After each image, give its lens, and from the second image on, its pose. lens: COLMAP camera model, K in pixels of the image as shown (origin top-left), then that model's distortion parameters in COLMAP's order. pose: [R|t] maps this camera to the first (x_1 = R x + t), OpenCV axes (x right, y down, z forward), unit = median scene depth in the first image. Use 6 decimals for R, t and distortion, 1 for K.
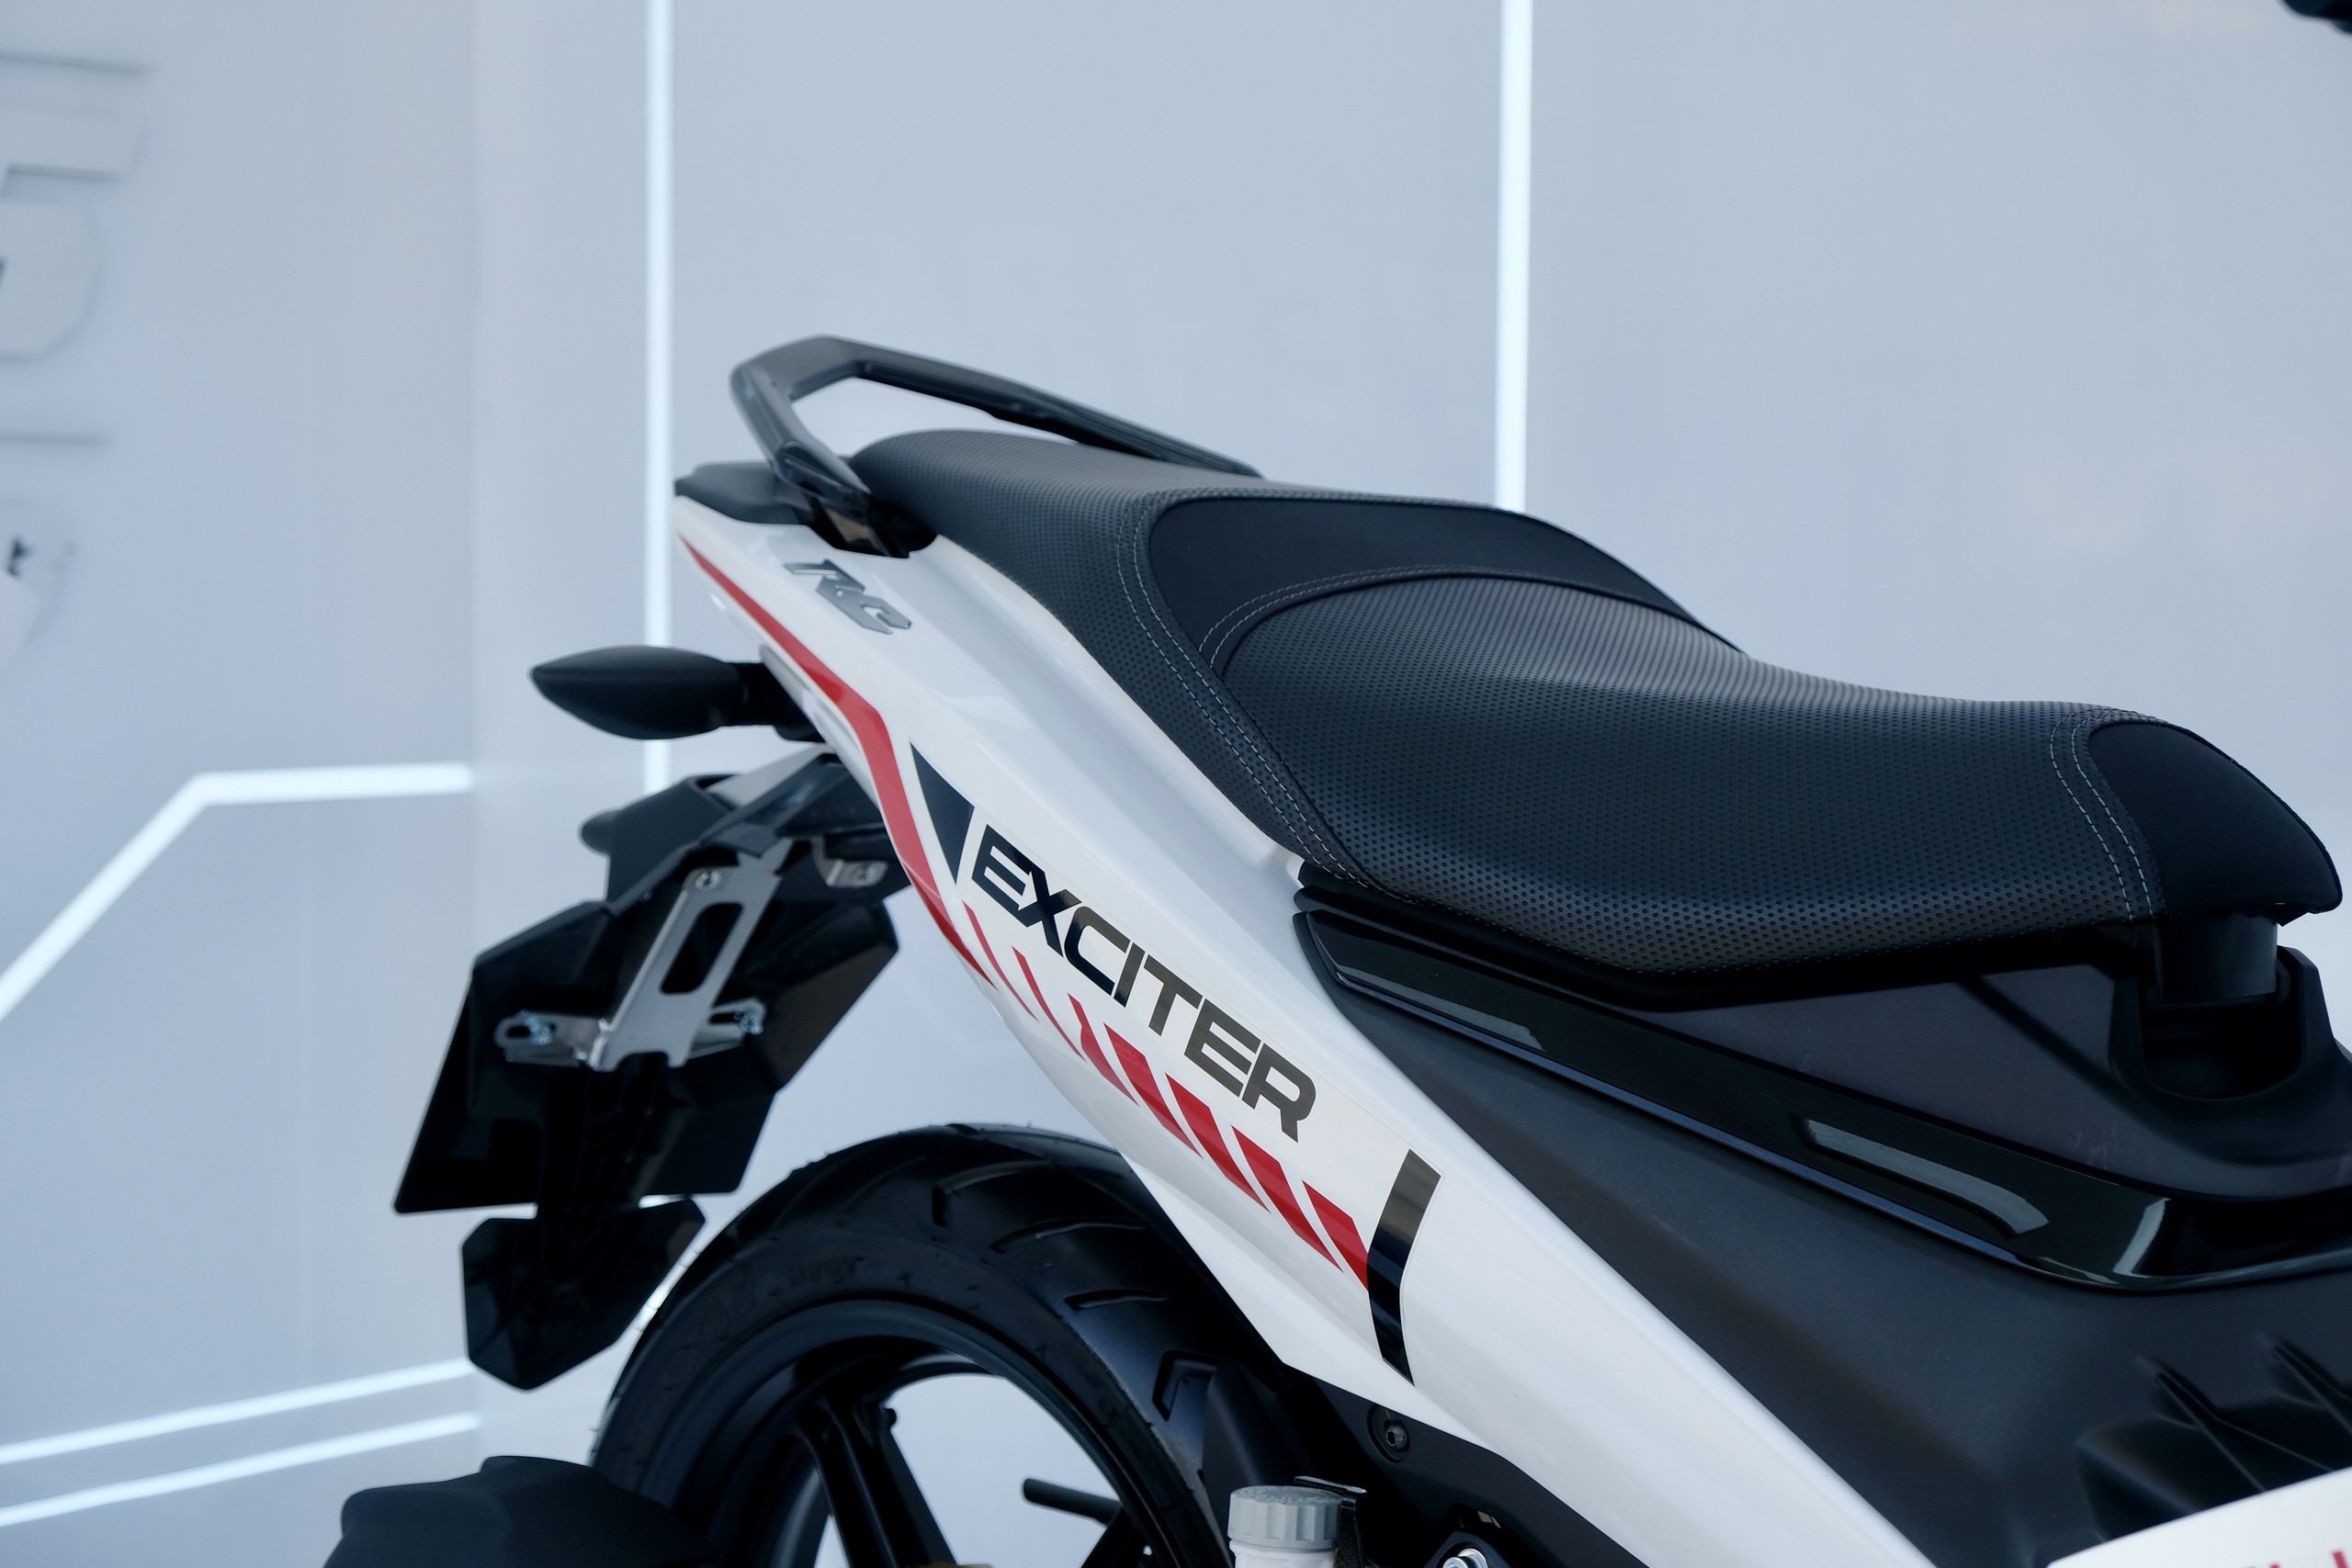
lens RADIAL K [[4583.2, 0, 1176.0], [0, 4583.2, 784.0], [0, 0, 1]] dist [-0.203770, -0.012978]
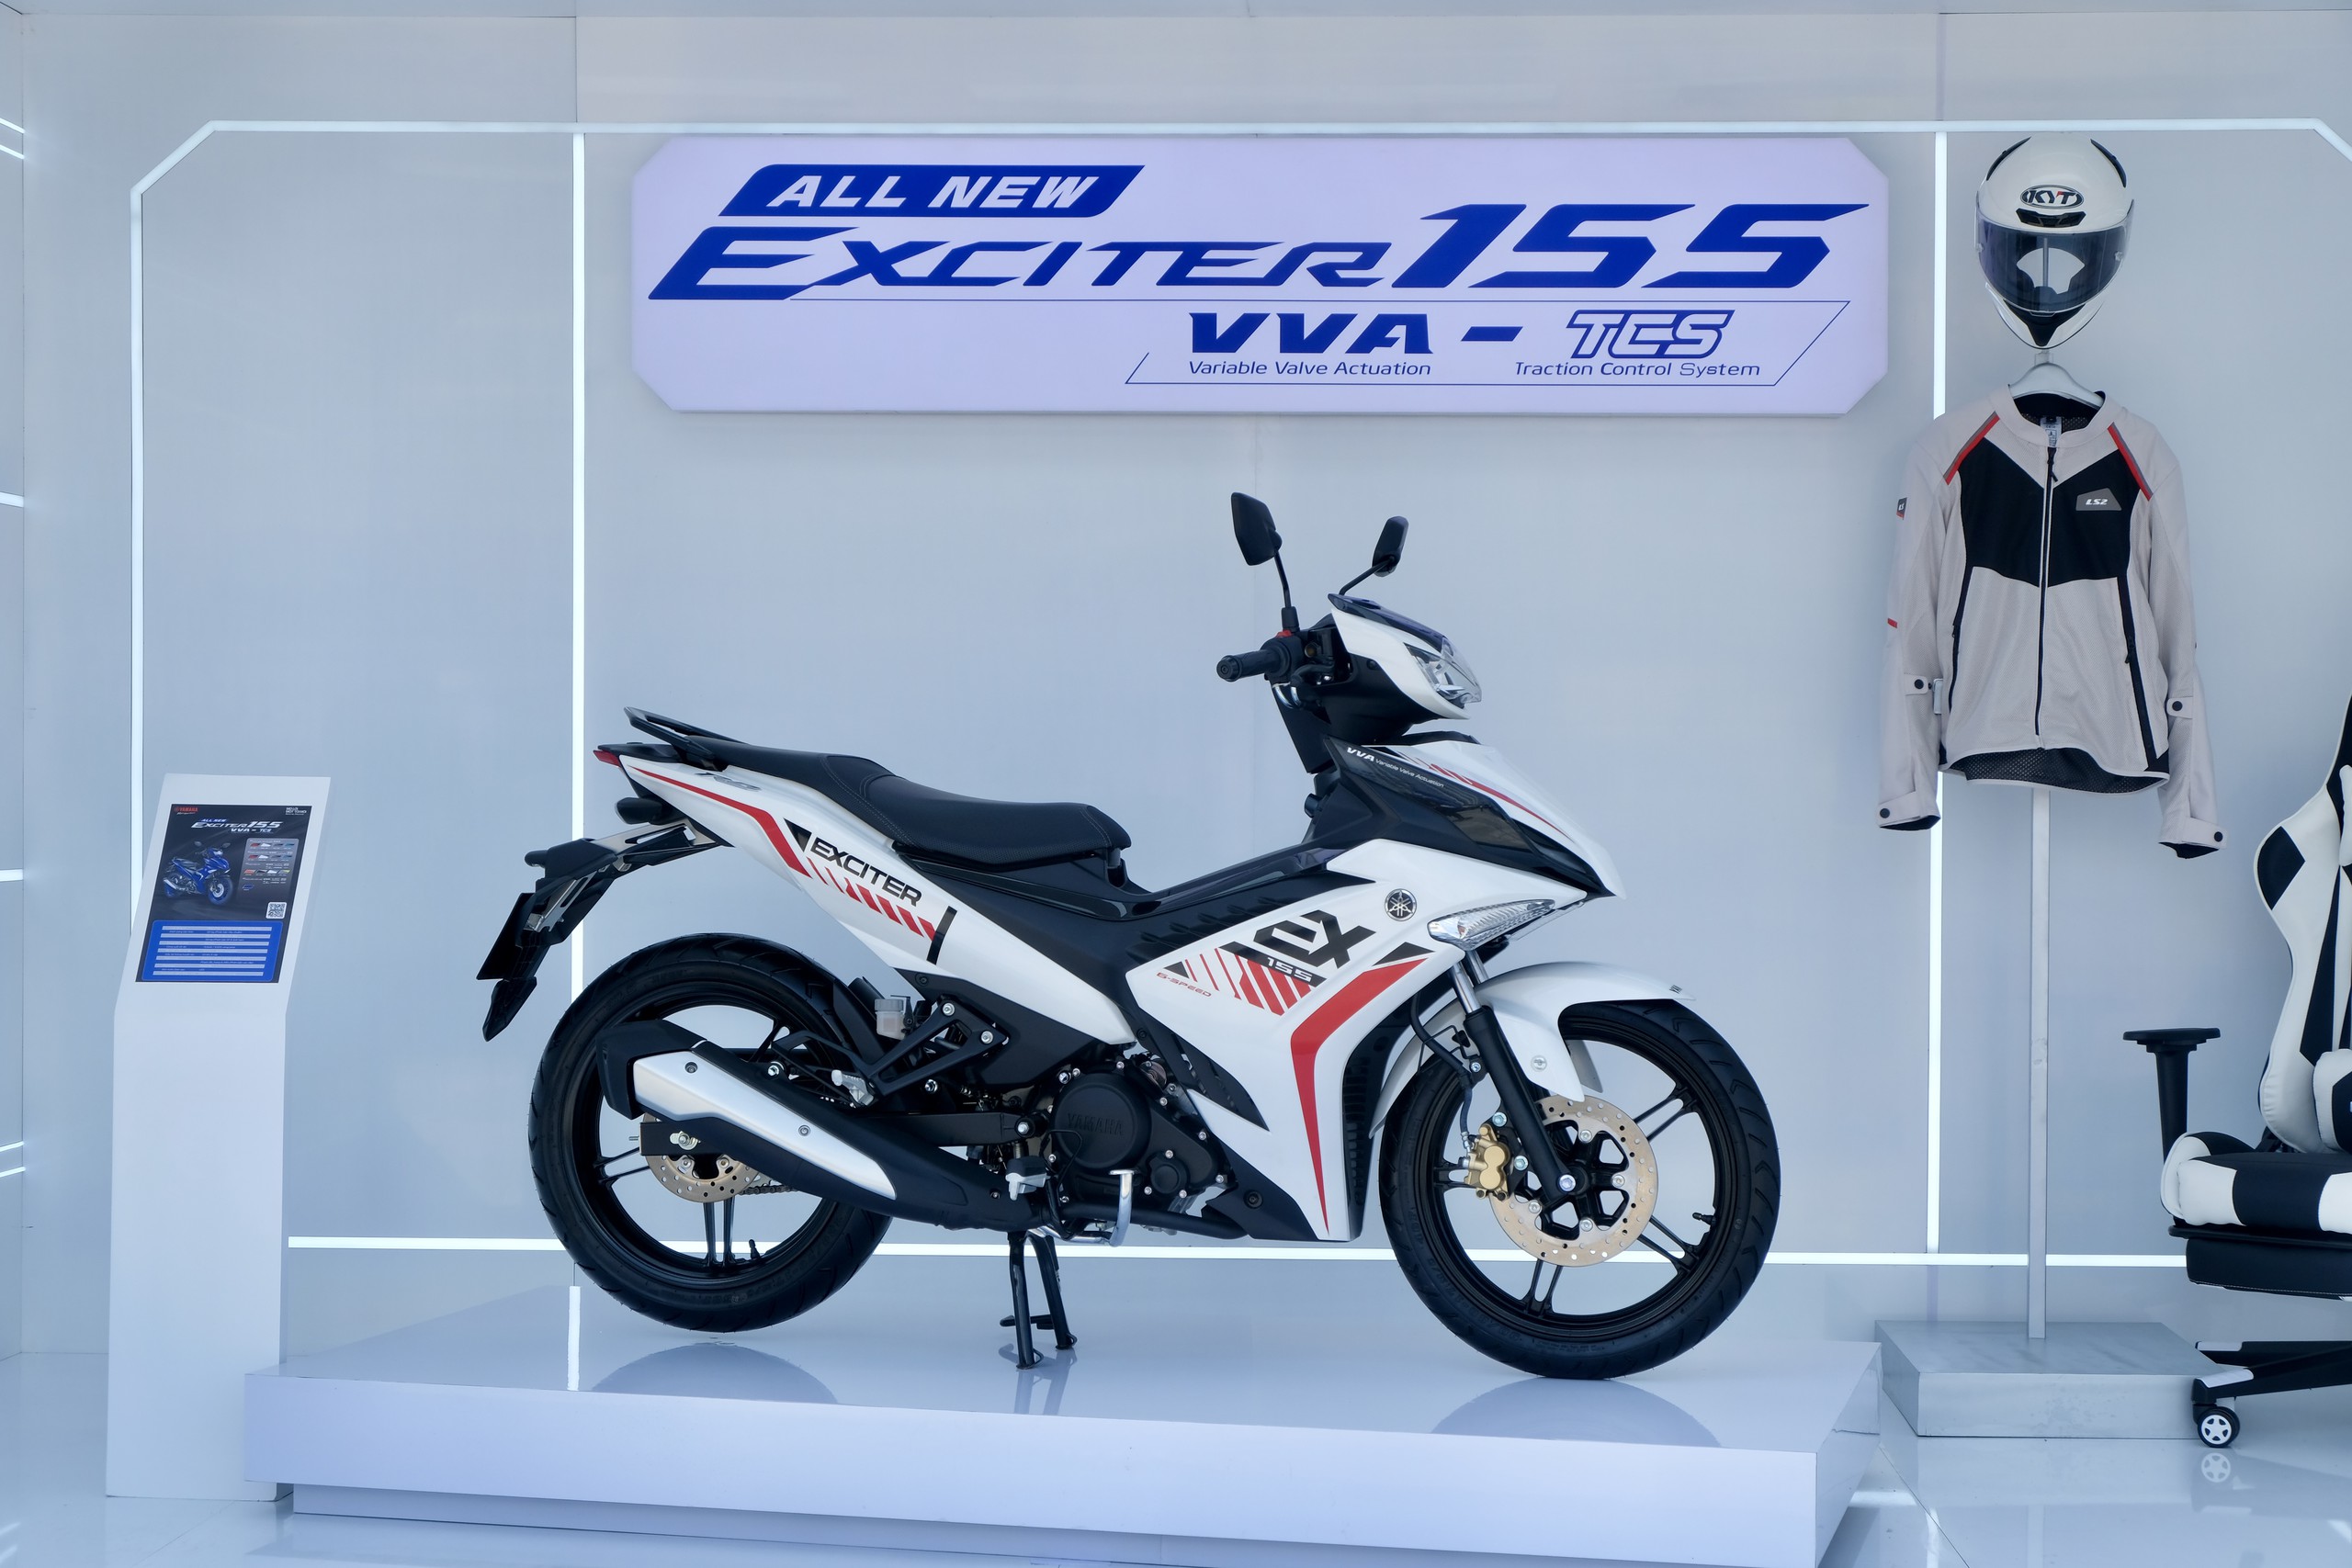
lens RADIAL K [[3919.8, 0, 1176.0], [0, 3919.8, 784.0], [0, 0, 1]] dist [0.071275, 0.041961]
pose [[0.827628, -0.003620, 0.561266, -1.746076], [0.034086, 0.998458, -0.043822, 0.126560], [-0.560242, 0.055400, 0.826475, -2.072511]]
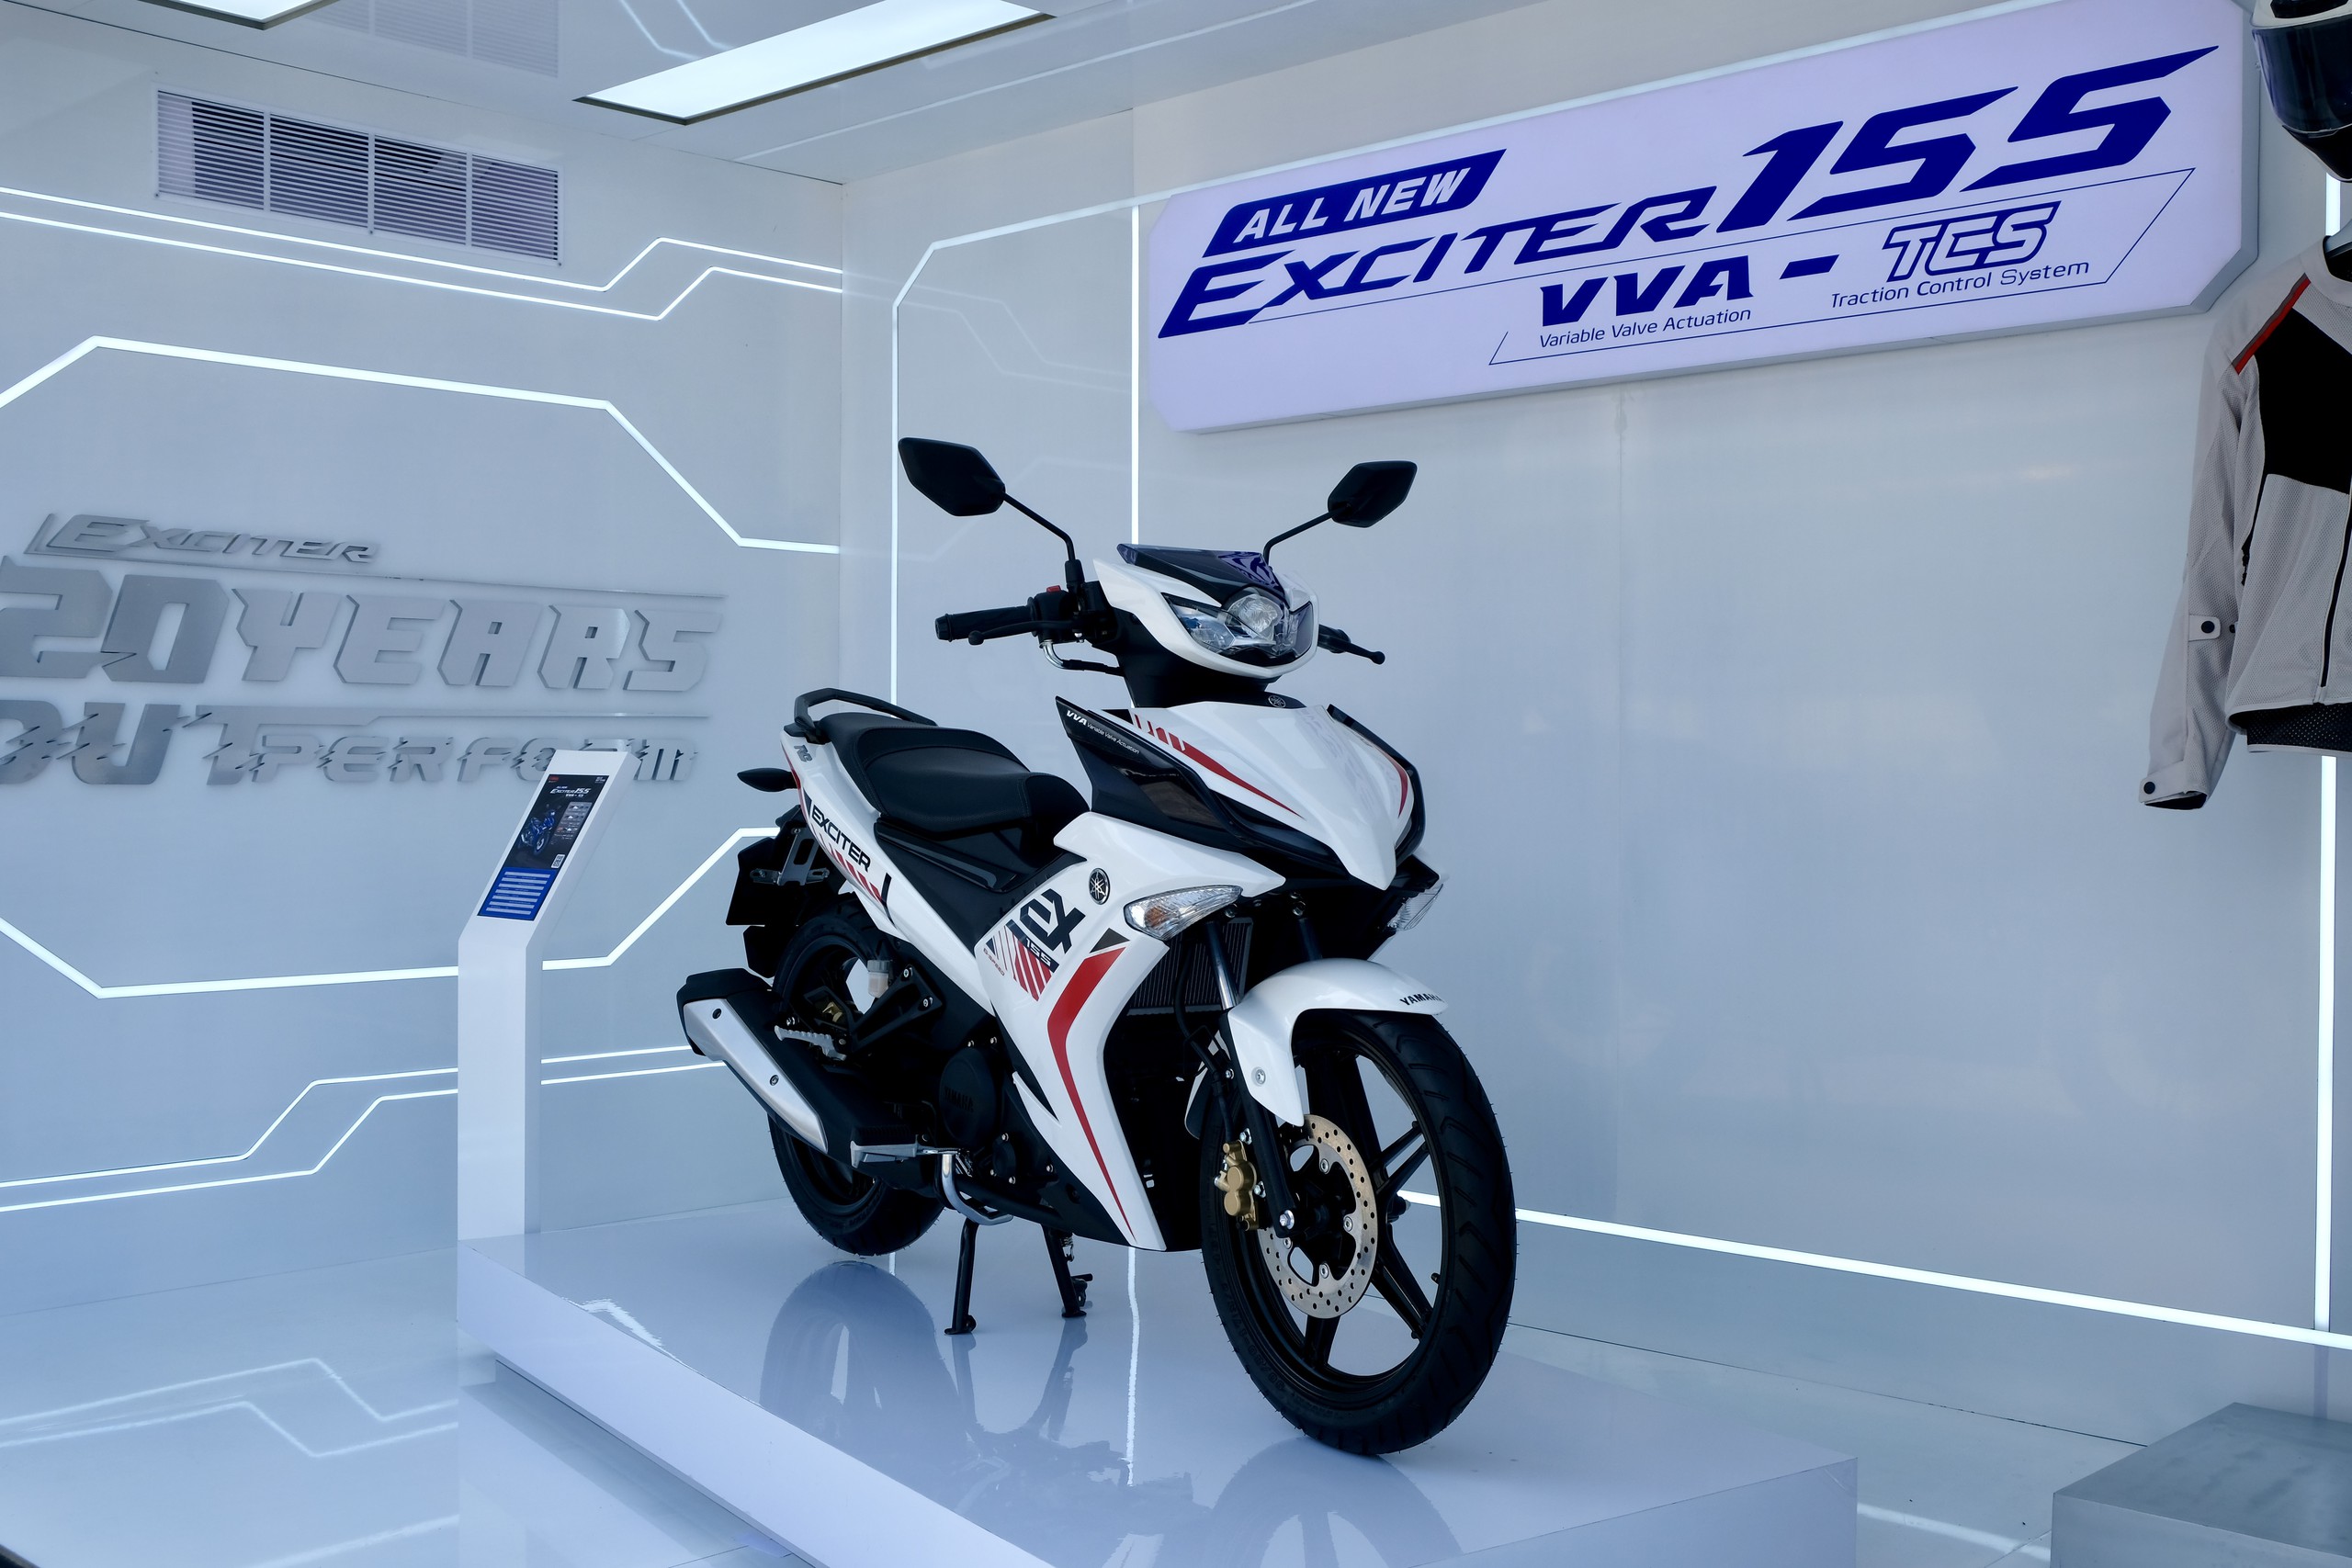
lens RADIAL K [[2421.4, 0, 1176.0], [0, 2421.4, 784.0], [0, 0, 1]] dist [-0.009979, 0.015869]
pose [[0.992915, -0.003781, -0.118765, 0.573465], [-0.002076, 0.998789, -0.049152, 0.102250], [0.118807, 0.049050, 0.991705, -1.230798]]
